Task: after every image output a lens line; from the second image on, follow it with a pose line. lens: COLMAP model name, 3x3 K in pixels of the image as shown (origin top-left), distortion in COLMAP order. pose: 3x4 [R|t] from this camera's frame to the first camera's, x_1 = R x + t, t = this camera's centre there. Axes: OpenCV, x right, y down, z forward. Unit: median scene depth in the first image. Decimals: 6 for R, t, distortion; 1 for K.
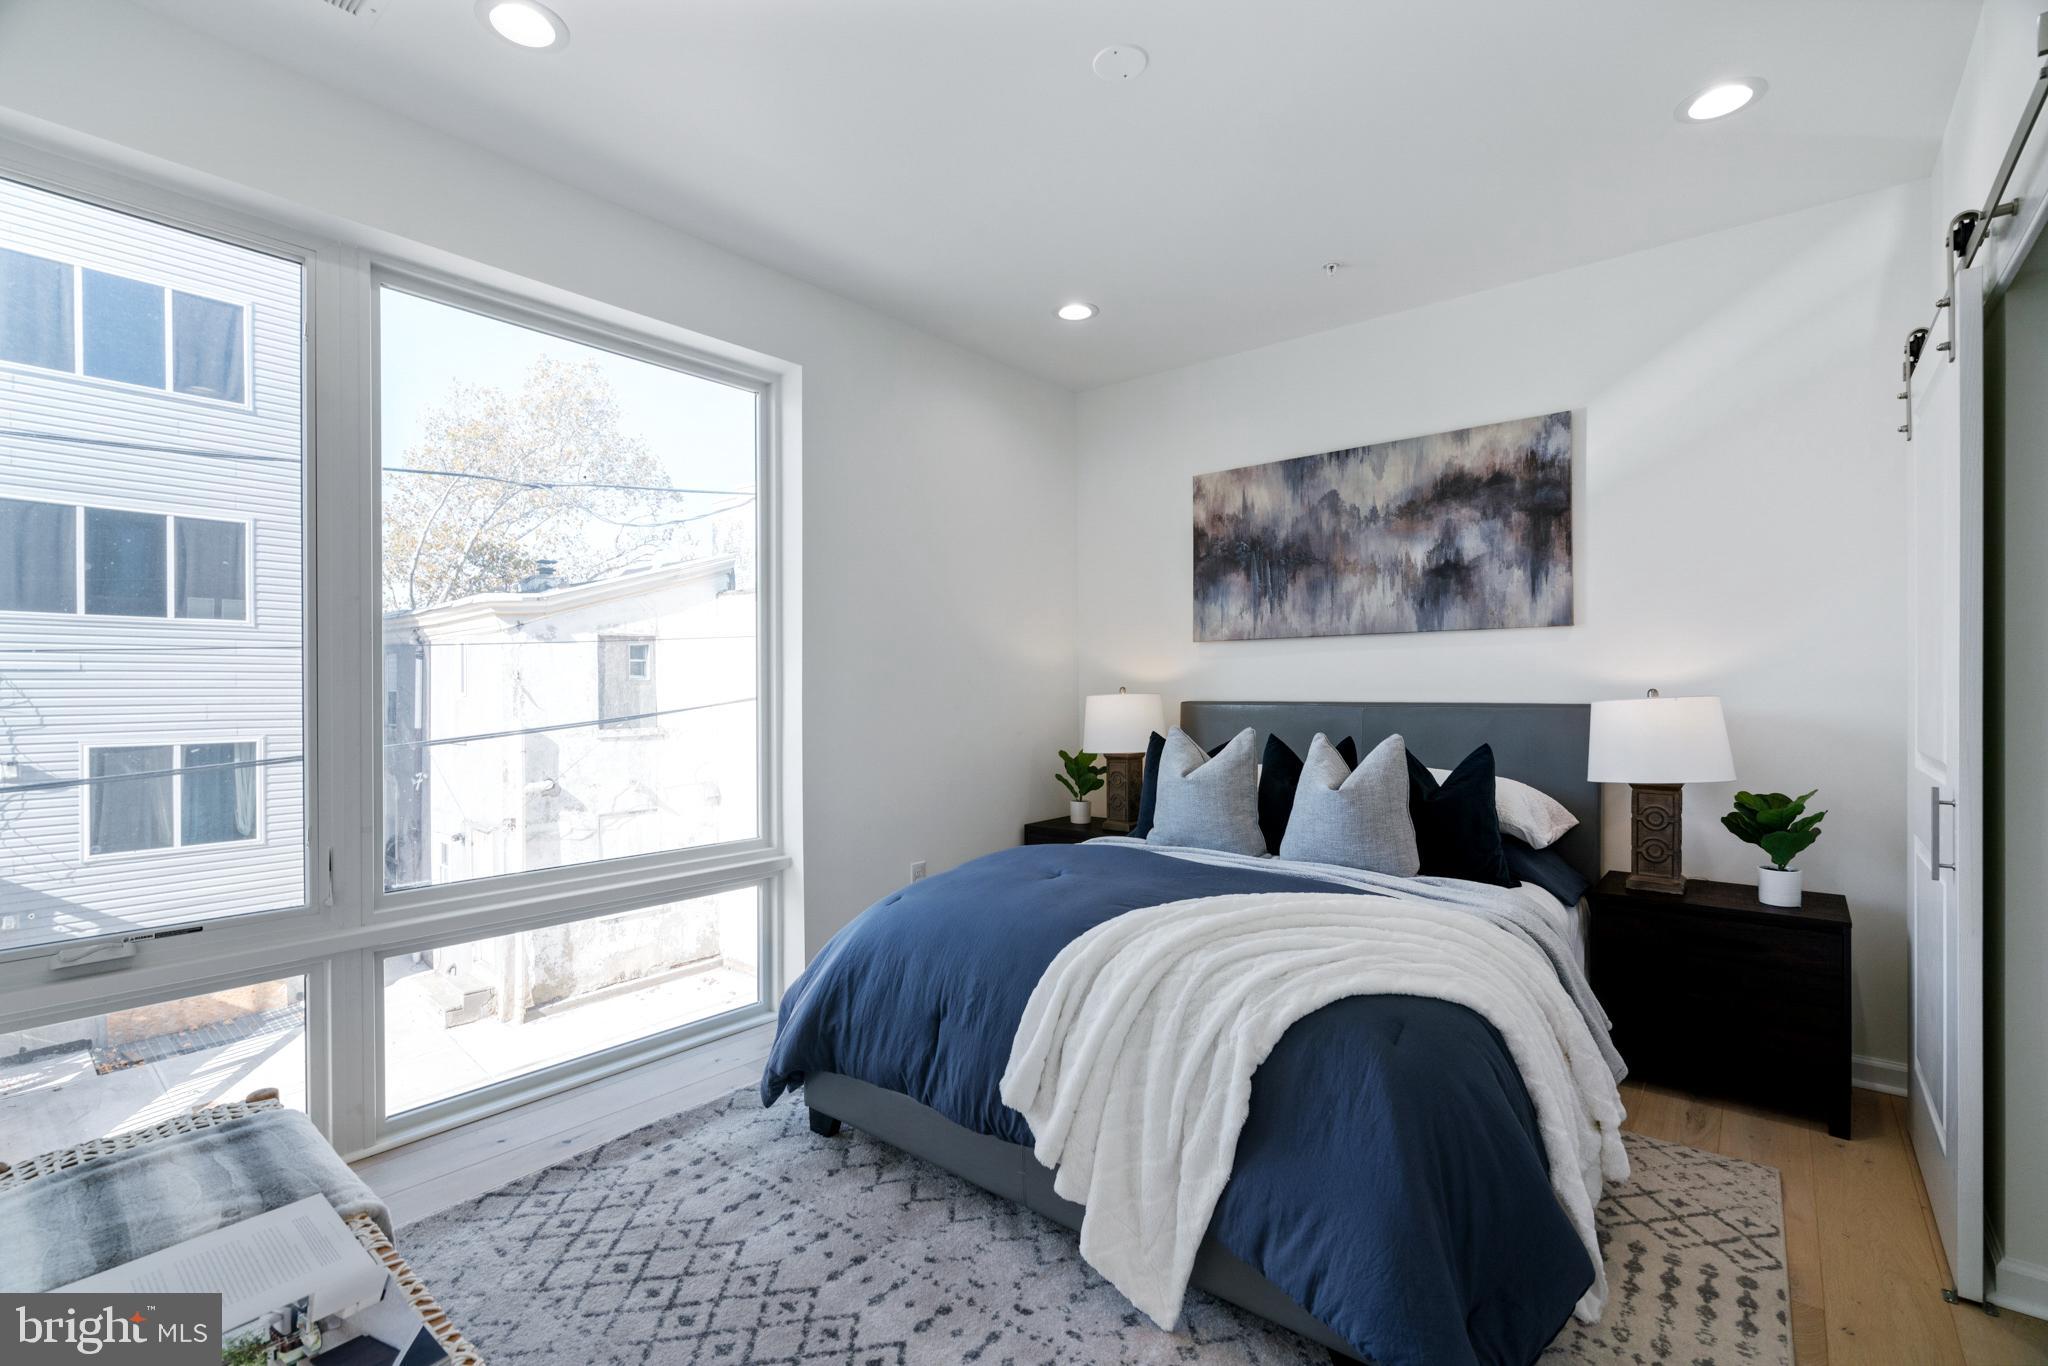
lens RADIAL K [[929.1, 0, 1008.1], [0, 929.1, 687.3], [0, 0, 1]] dist [-0.002804, -0.000331]
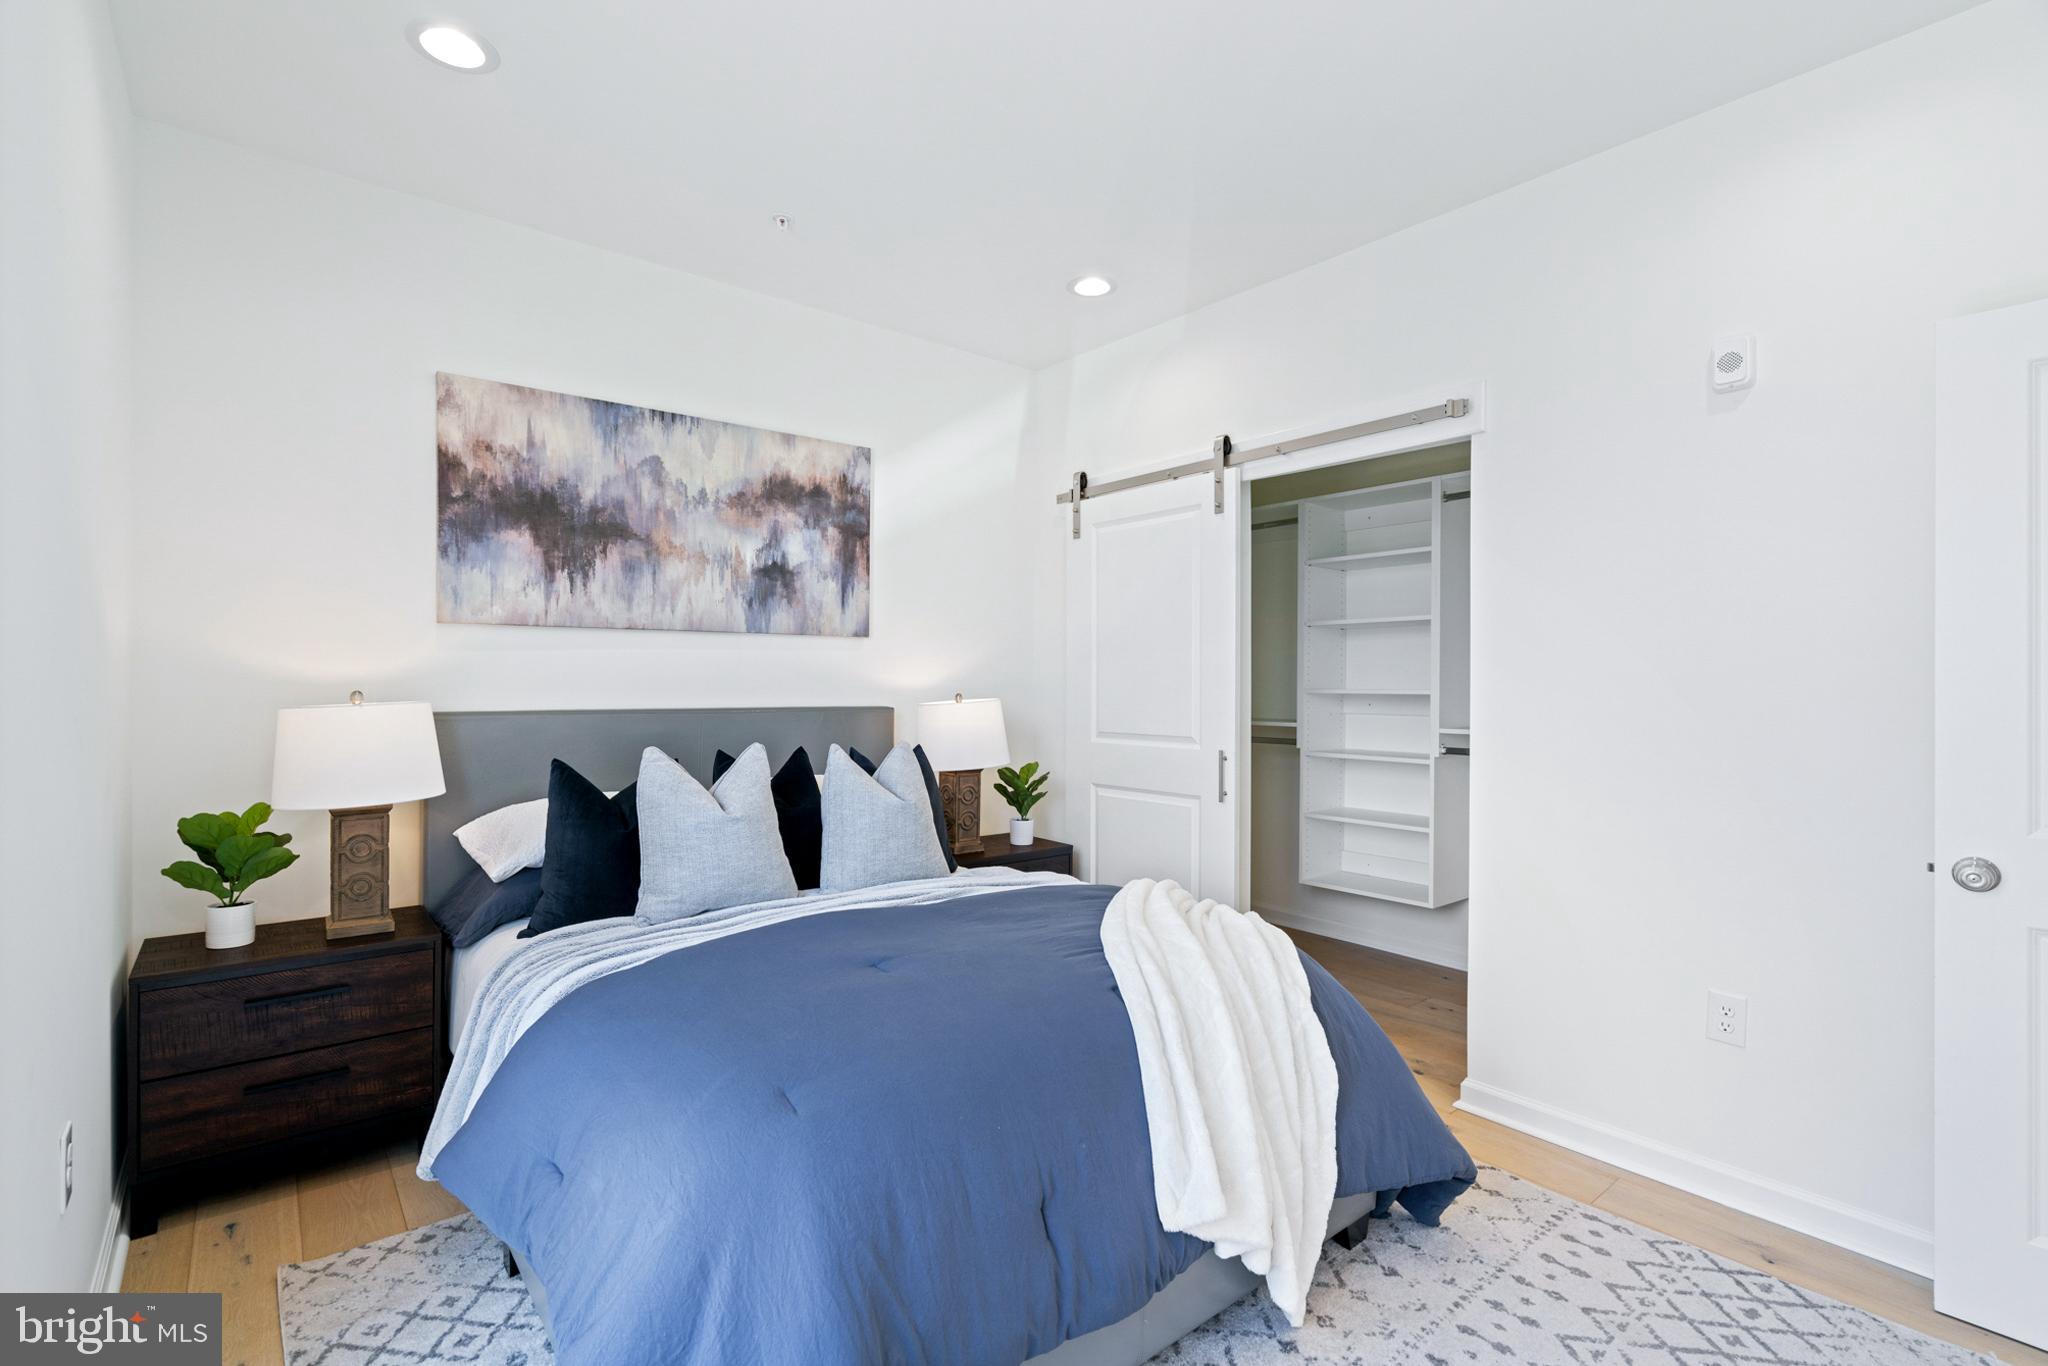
lens RADIAL K [[929.1, 0, 1008.1], [0, 929.1, 687.3], [0, 0, 1]] dist [-0.002804, -0.000331]
pose [[0.198926, 0.004022, 0.980006, -0.427452], [-0.003414, 0.999988, -0.003411, -0.001925], [-0.980009, -0.002667, 0.198937, 0.549534]]
